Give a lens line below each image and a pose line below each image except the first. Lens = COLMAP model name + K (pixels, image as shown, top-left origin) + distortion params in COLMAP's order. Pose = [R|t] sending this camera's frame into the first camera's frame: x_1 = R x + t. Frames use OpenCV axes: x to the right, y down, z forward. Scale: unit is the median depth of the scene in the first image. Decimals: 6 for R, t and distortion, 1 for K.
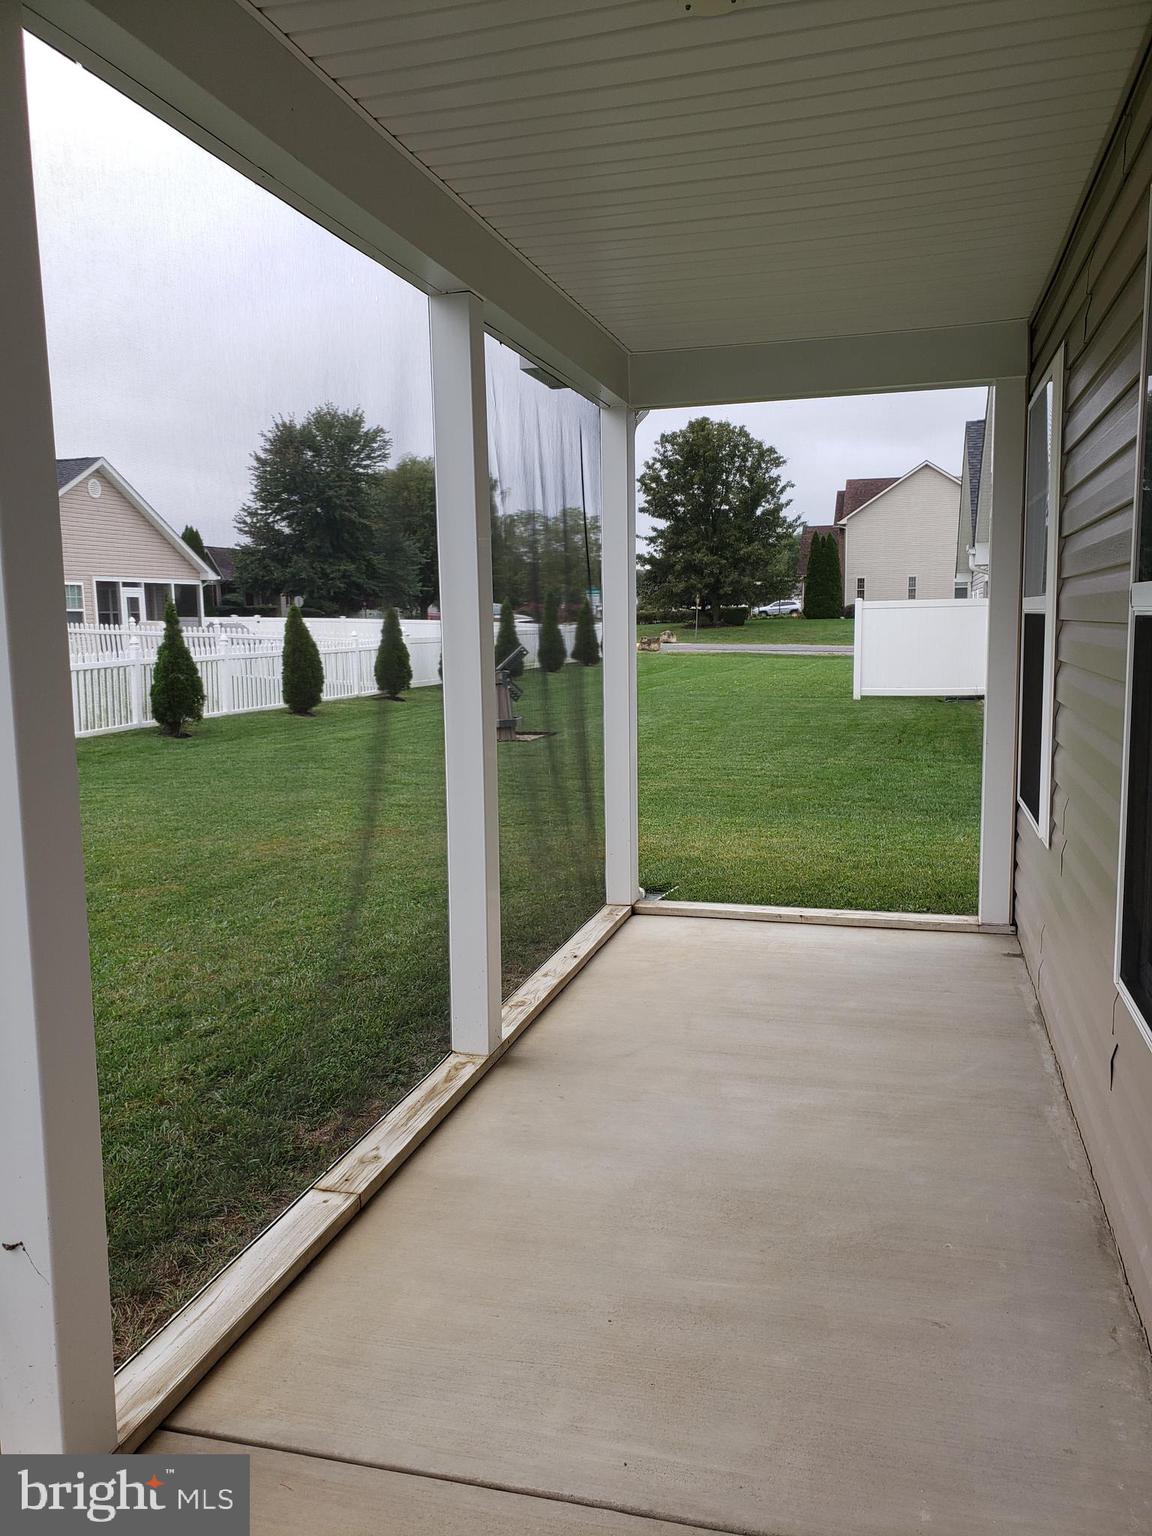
lens RADIAL K [[1193.6, 0, 576.0], [0, 1193.6, 768.0], [0, 0, 1]] dist [0.002069, 0.015207]
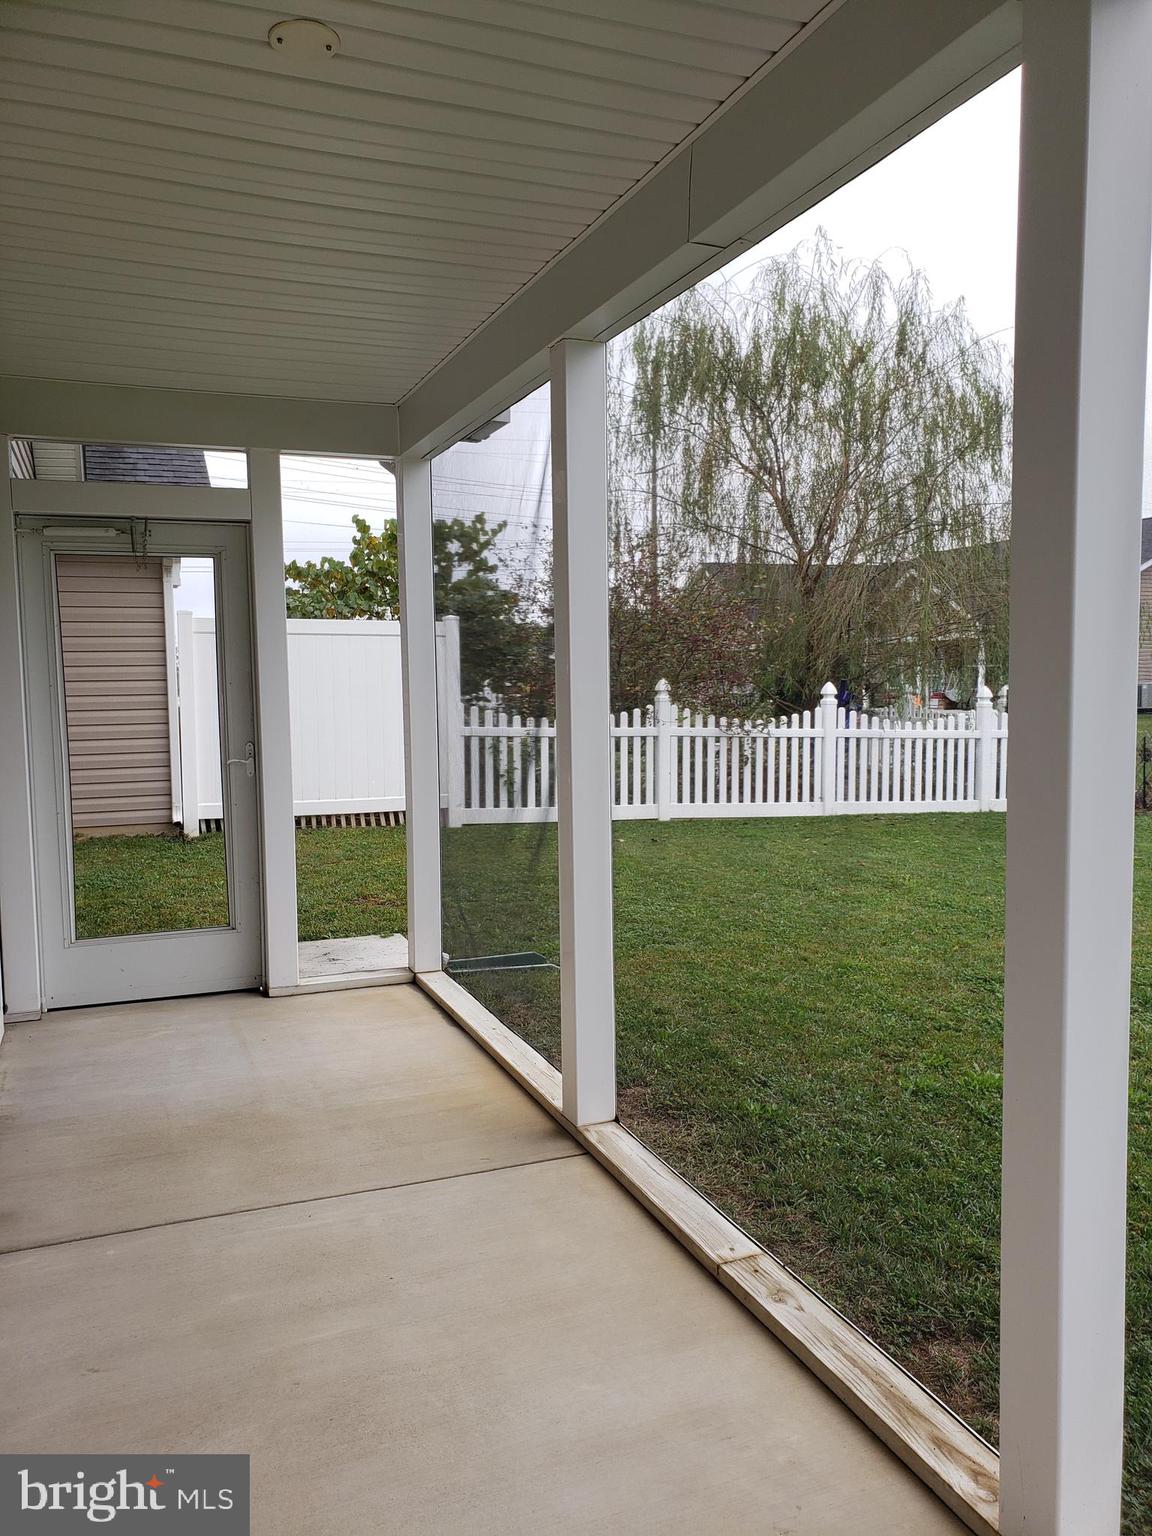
lens RADIAL K [[1193.6, 0, 576.0], [0, 1193.6, 768.0], [0, 0, 1]] dist [0.002069, 0.015207]
pose [[-0.796019, 0.072597, -0.600902, 0.454666], [-0.053330, 0.980508, 0.189105, -0.205781], [0.602918, 0.182578, -0.776631, 1.605662]]
